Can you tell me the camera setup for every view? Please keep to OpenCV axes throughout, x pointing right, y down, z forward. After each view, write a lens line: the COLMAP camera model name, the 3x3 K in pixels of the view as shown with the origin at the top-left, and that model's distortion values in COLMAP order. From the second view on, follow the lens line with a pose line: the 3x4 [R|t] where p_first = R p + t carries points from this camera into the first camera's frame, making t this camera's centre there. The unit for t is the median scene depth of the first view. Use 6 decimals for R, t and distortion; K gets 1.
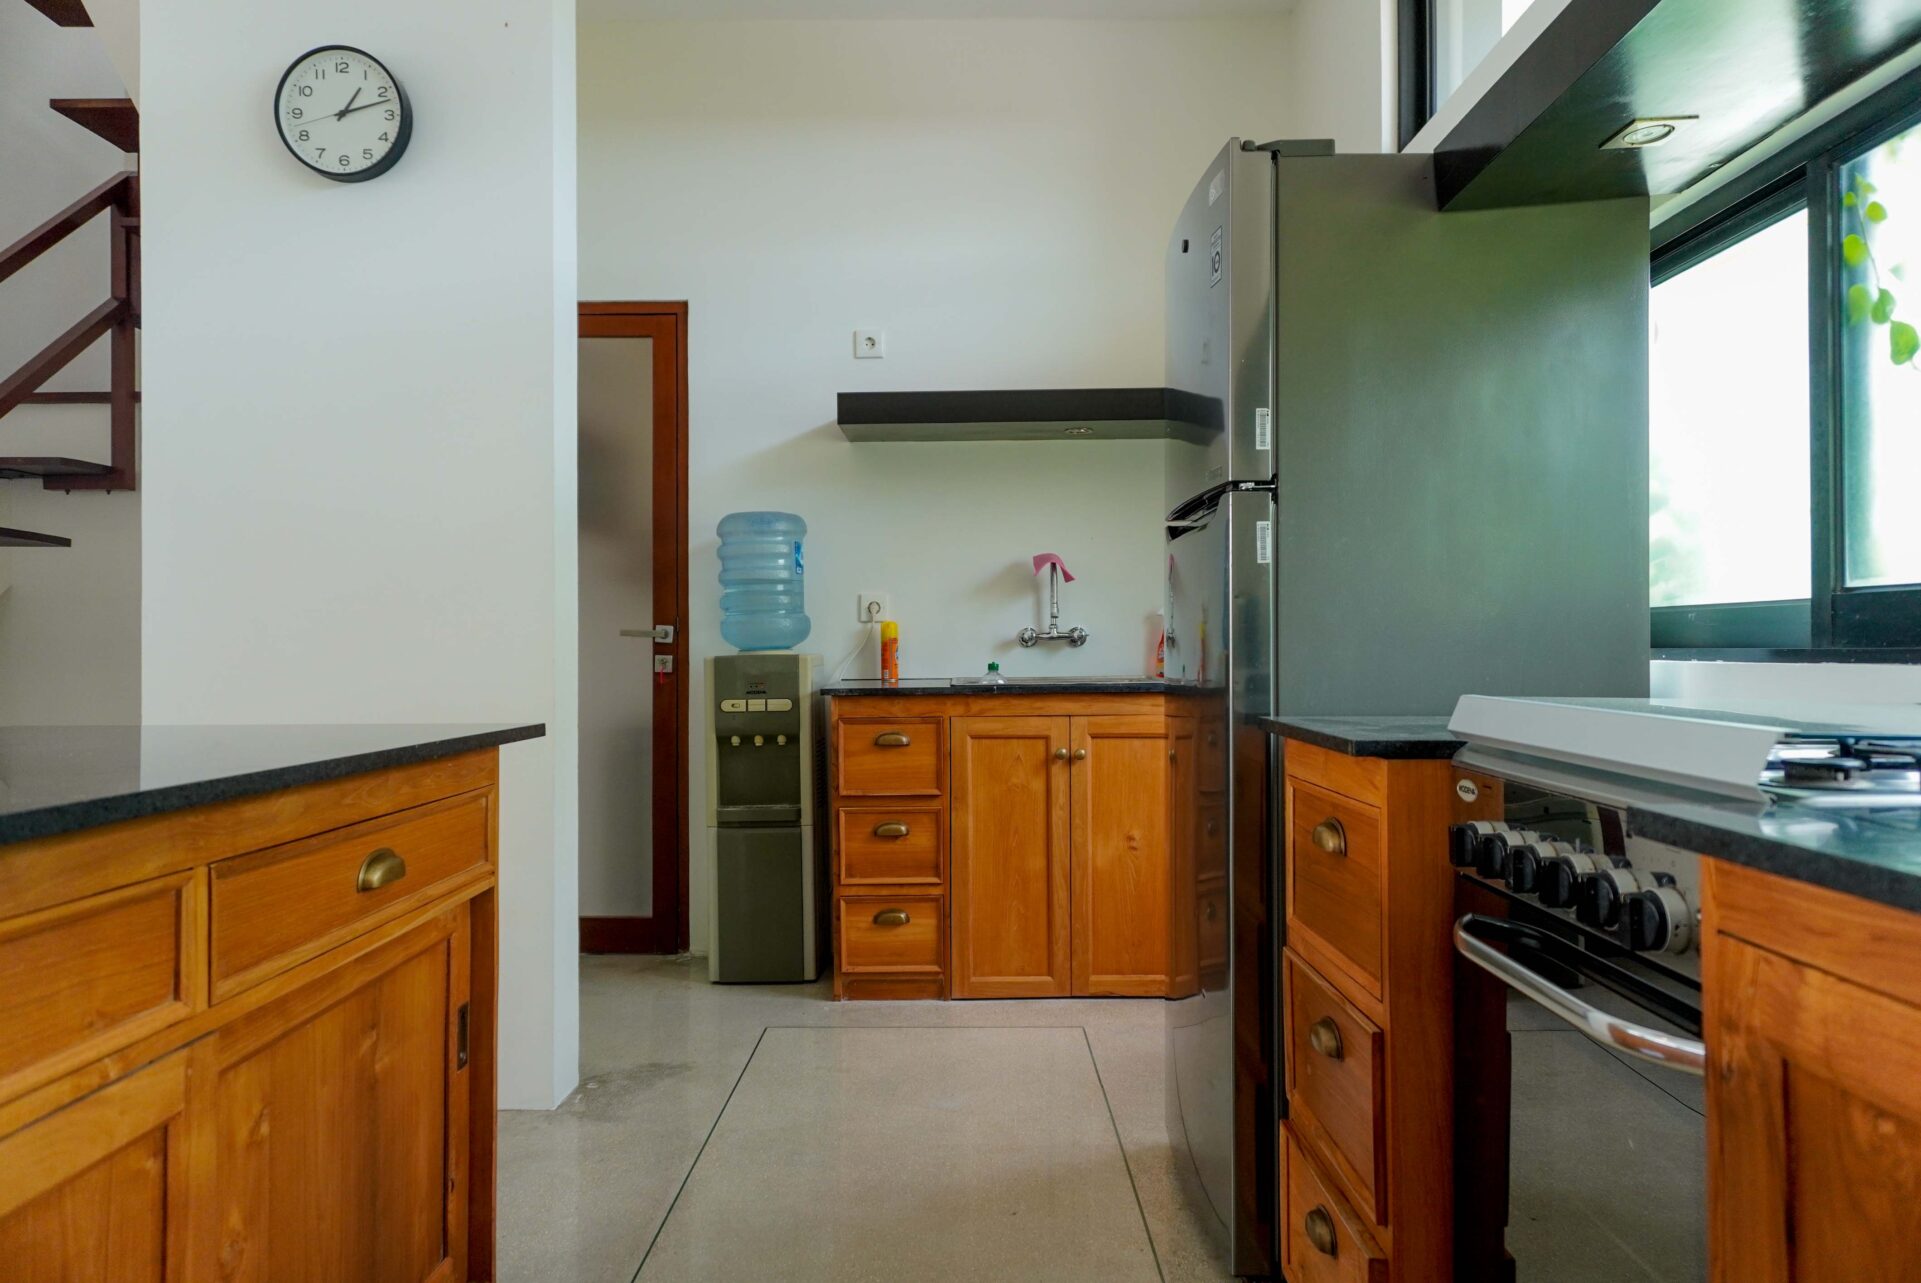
lens RADIAL K [[1273.3, 0, 954.7], [0, 1273.3, 636.1], [0, 0, 1]] dist [0.006372, 0.004170]
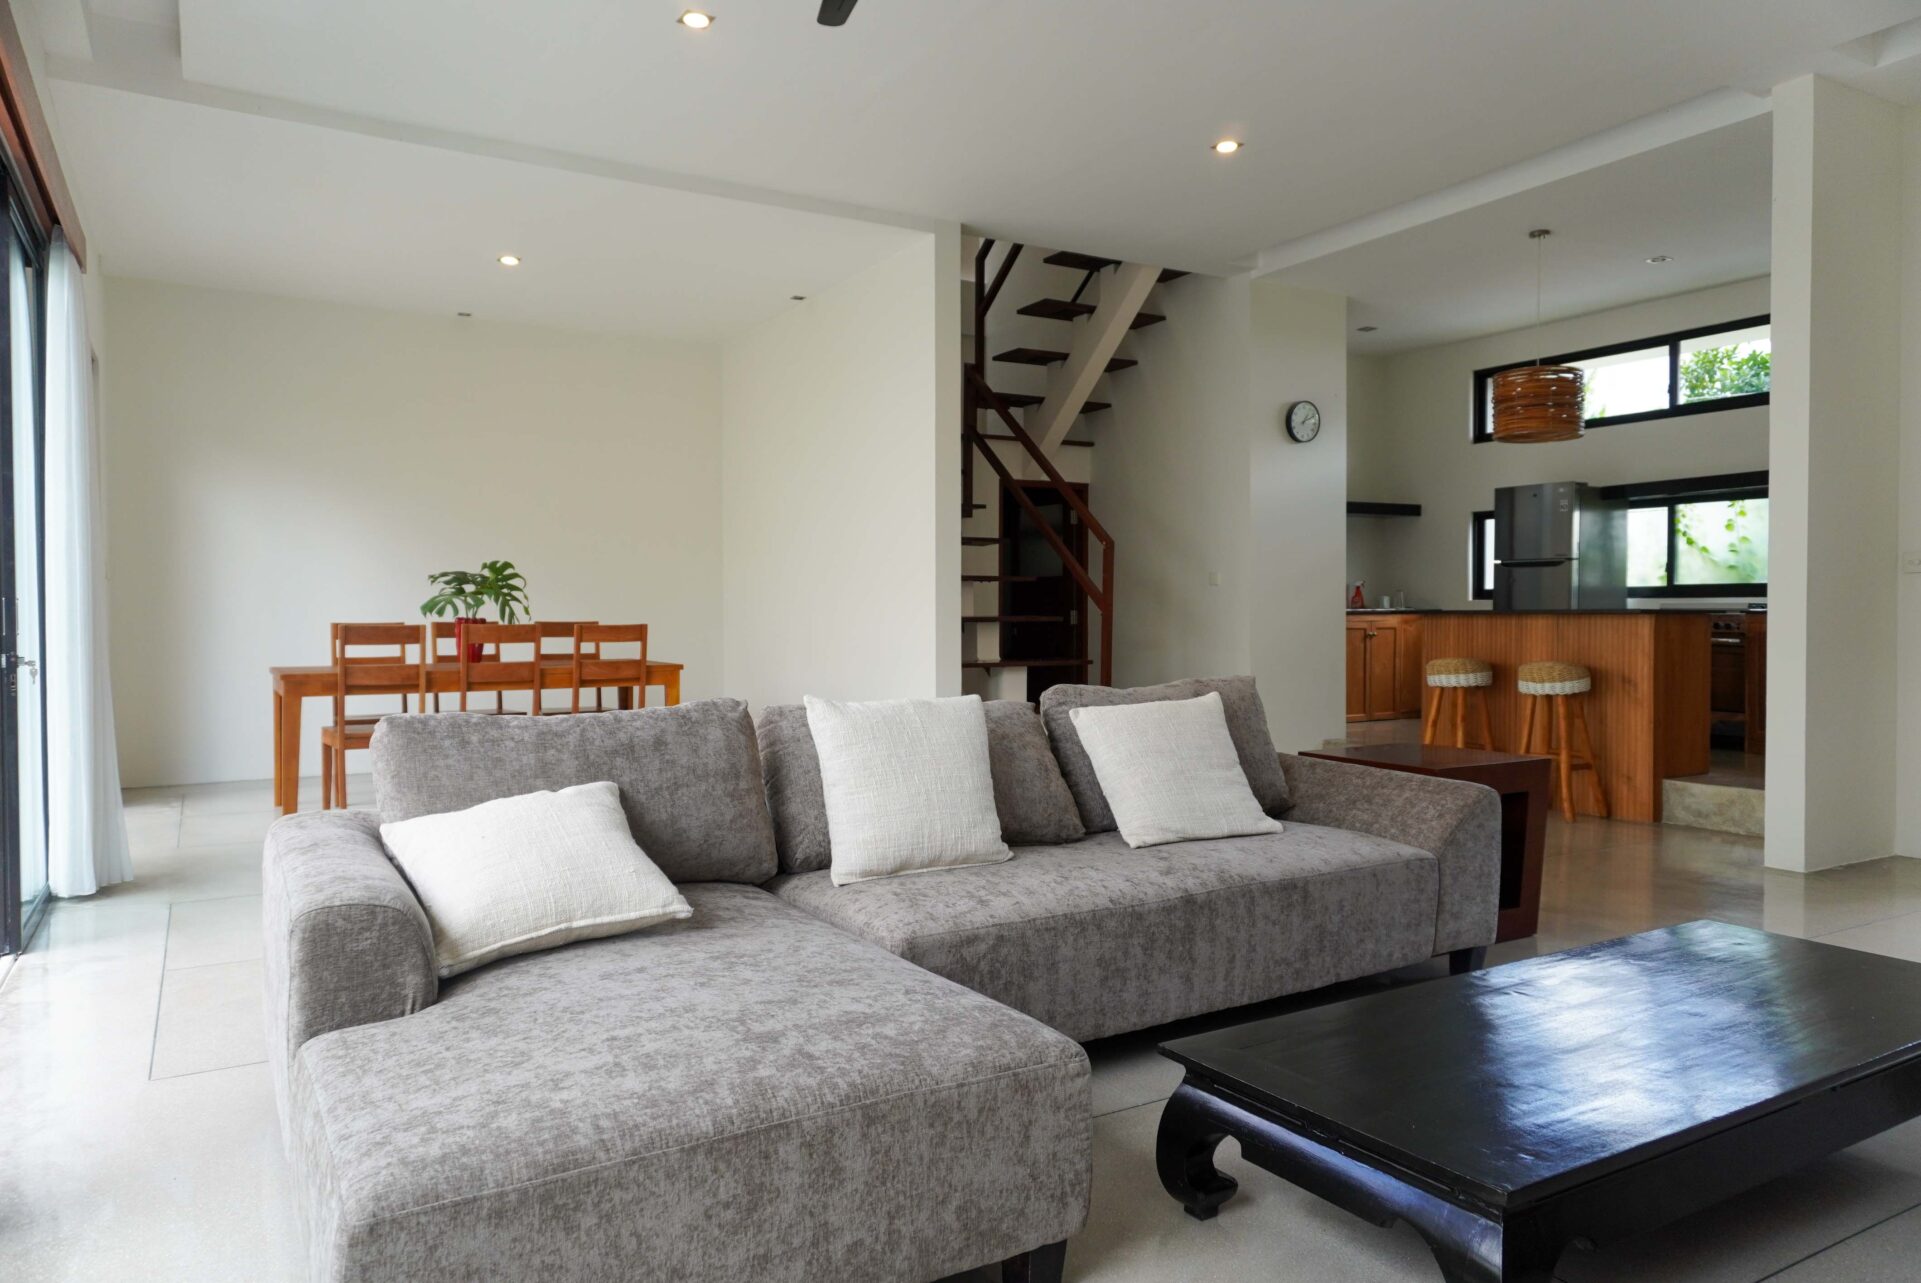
lens RADIAL K [[1273.3, 0, 954.7], [0, 1273.3, 636.1], [0, 0, 1]] dist [0.006372, 0.004170]
pose [[0.861176, -0.005623, 0.508276, -2.140912], [-0.008016, 0.999664, 0.024641, 0.034010], [-0.508244, -0.025295, 0.860842, -0.963136]]
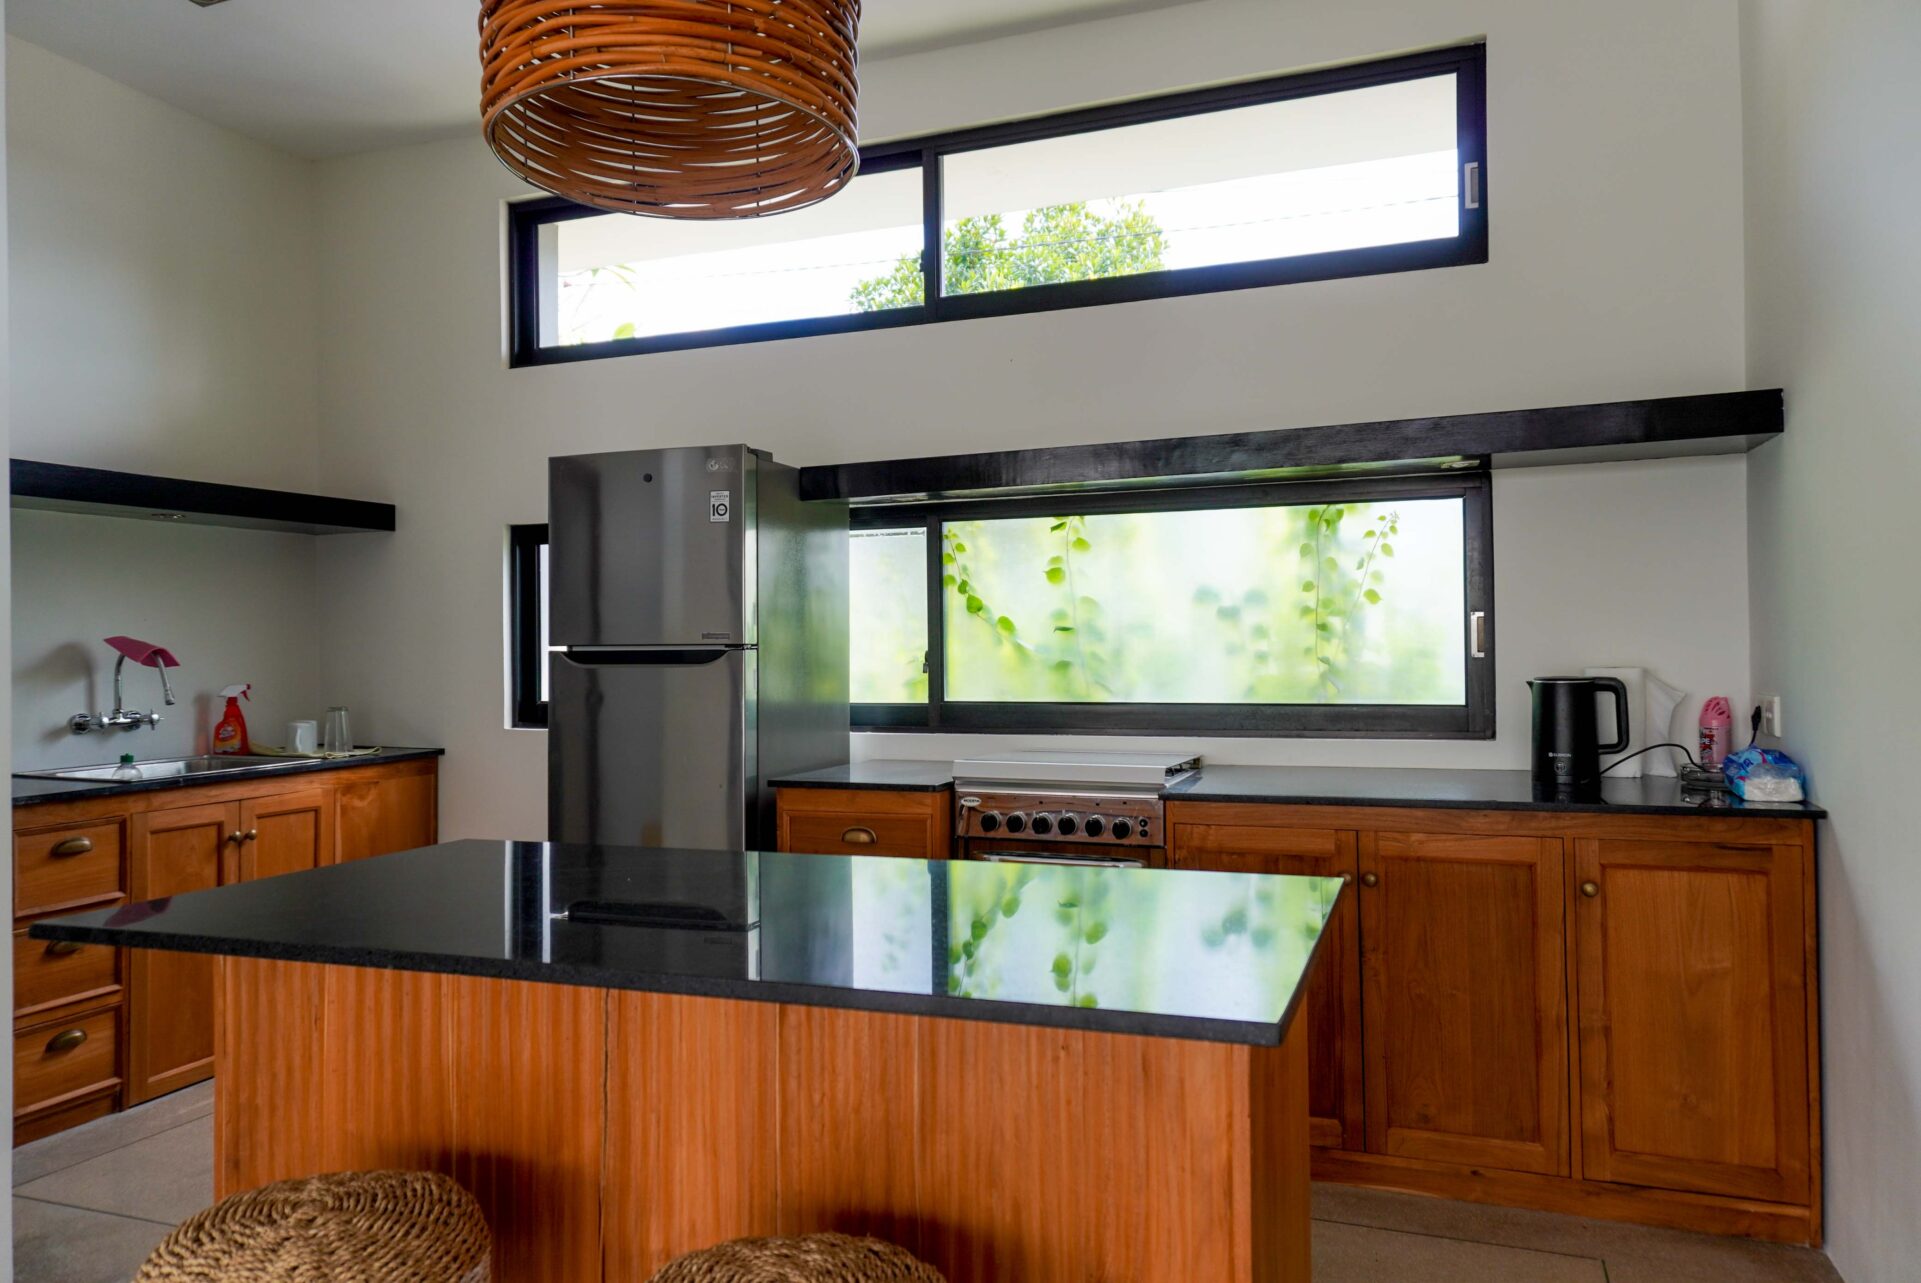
lens RADIAL K [[1273.3, 0, 954.7], [0, 1273.3, 636.1], [0, 0, 1]] dist [0.006372, 0.004170]
pose [[0.348890, 0.012585, 0.937079, -0.697864], [0.002194, 0.999896, -0.014245, -0.057048], [-0.937161, 0.007026, 0.348826, 0.072629]]
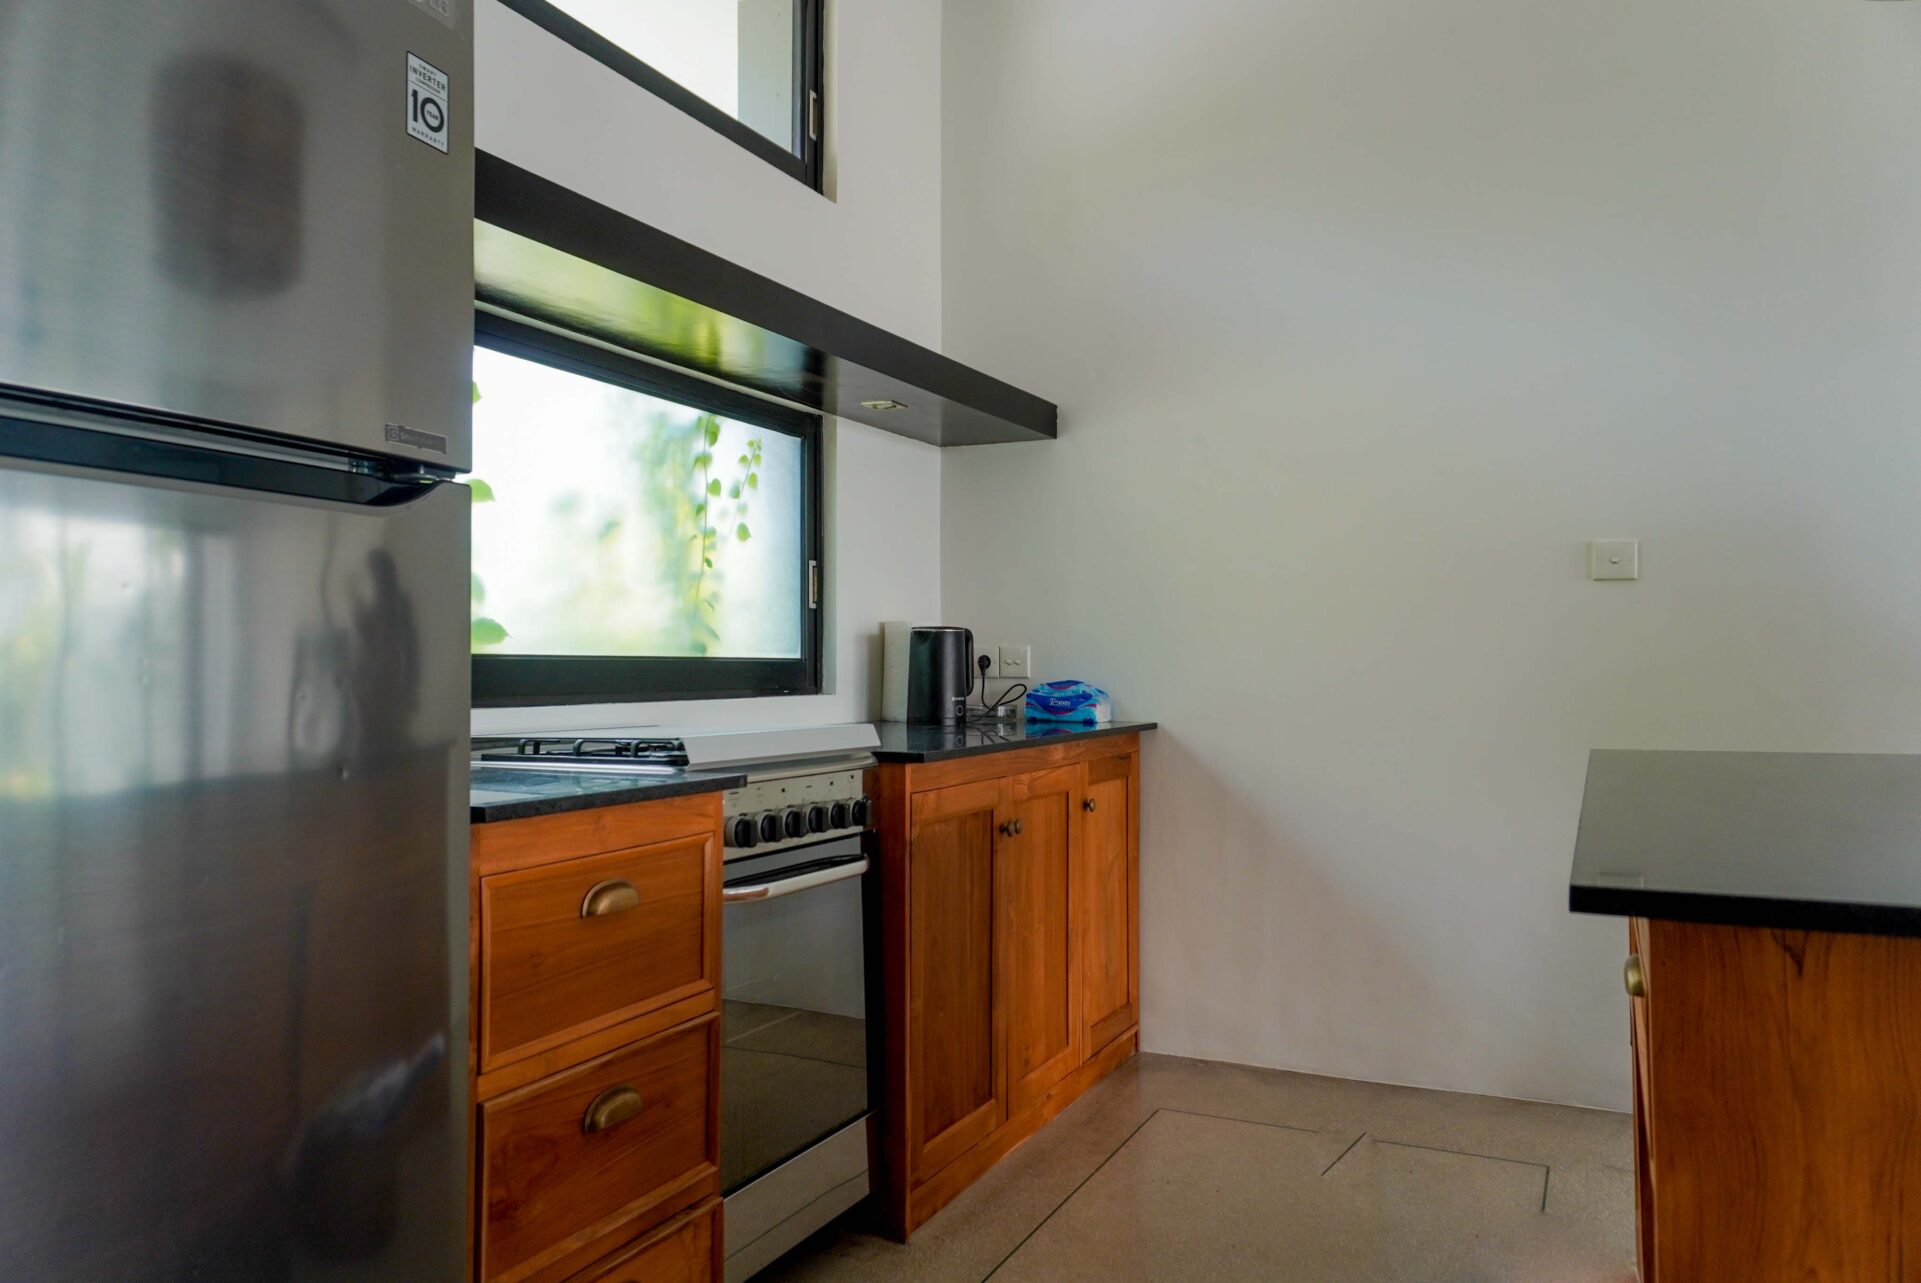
lens RADIAL K [[1334.3, 0, 961.9], [0, 1334.3, 632.4], [0, 0, 1]] dist [-0.002211, 0.038911]
pose [[-0.902603, 0.023325, 0.429842, -0.160044], [0.008467, 0.999300, -0.036447, -0.000440], [-0.430392, -0.029257, -0.902168, 0.855910]]
